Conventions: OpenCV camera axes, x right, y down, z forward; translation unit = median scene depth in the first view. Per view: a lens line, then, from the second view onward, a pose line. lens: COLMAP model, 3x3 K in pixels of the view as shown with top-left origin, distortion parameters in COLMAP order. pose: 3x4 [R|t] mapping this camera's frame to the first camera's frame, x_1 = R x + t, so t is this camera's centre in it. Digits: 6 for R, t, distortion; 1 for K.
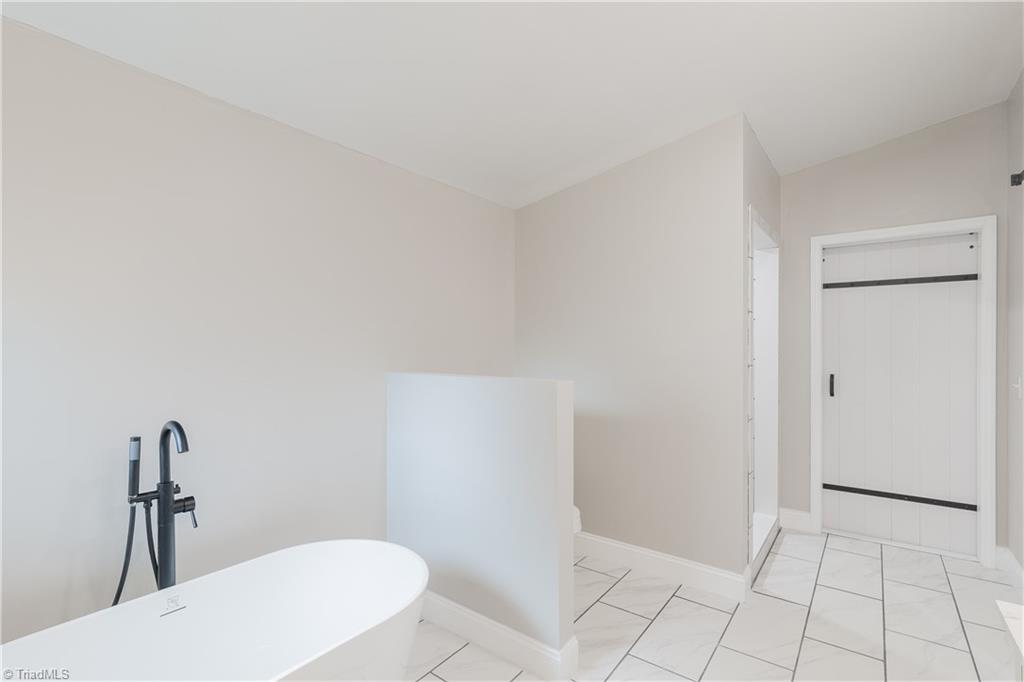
lens RADIAL K [[476.9, 0, 515.0], [0, 476.9, 345.9], [0, 0, 1]] dist [-0.003400, -0.000048]
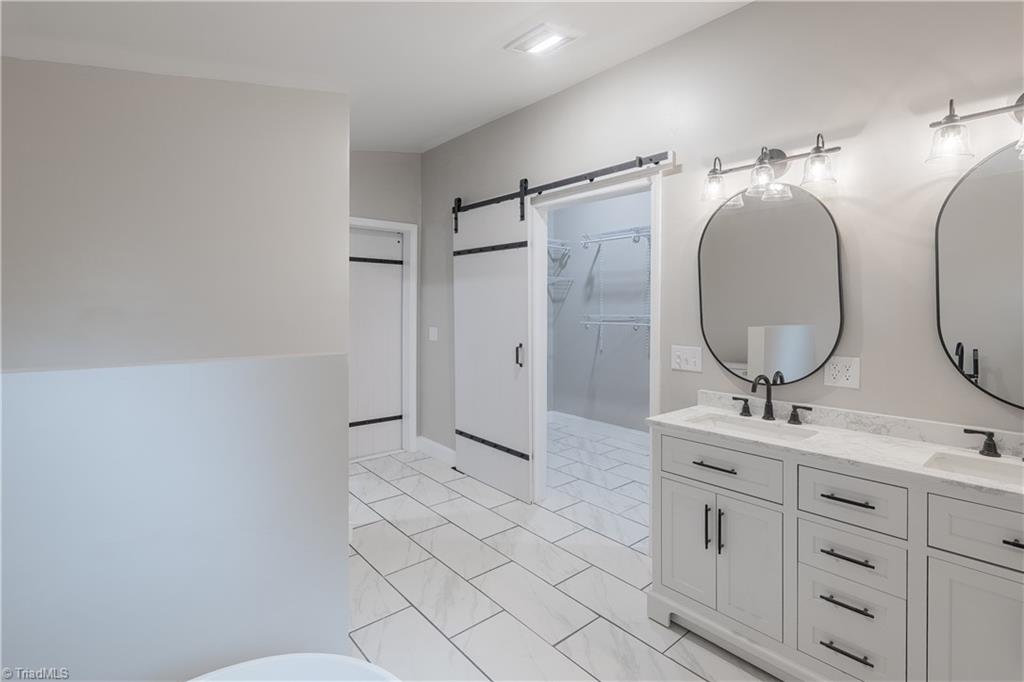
lens RADIAL K [[481.6, 0, 510.9], [0, 481.6, 318.6], [0, 0, 1]] dist [-0.003425, -0.000338]
pose [[0.212096, -0.015039, 0.977133, -0.464875], [0.000459, 0.999883, 0.015289, 0.007690], [-0.977249, -0.002794, 0.212078, 0.367101]]
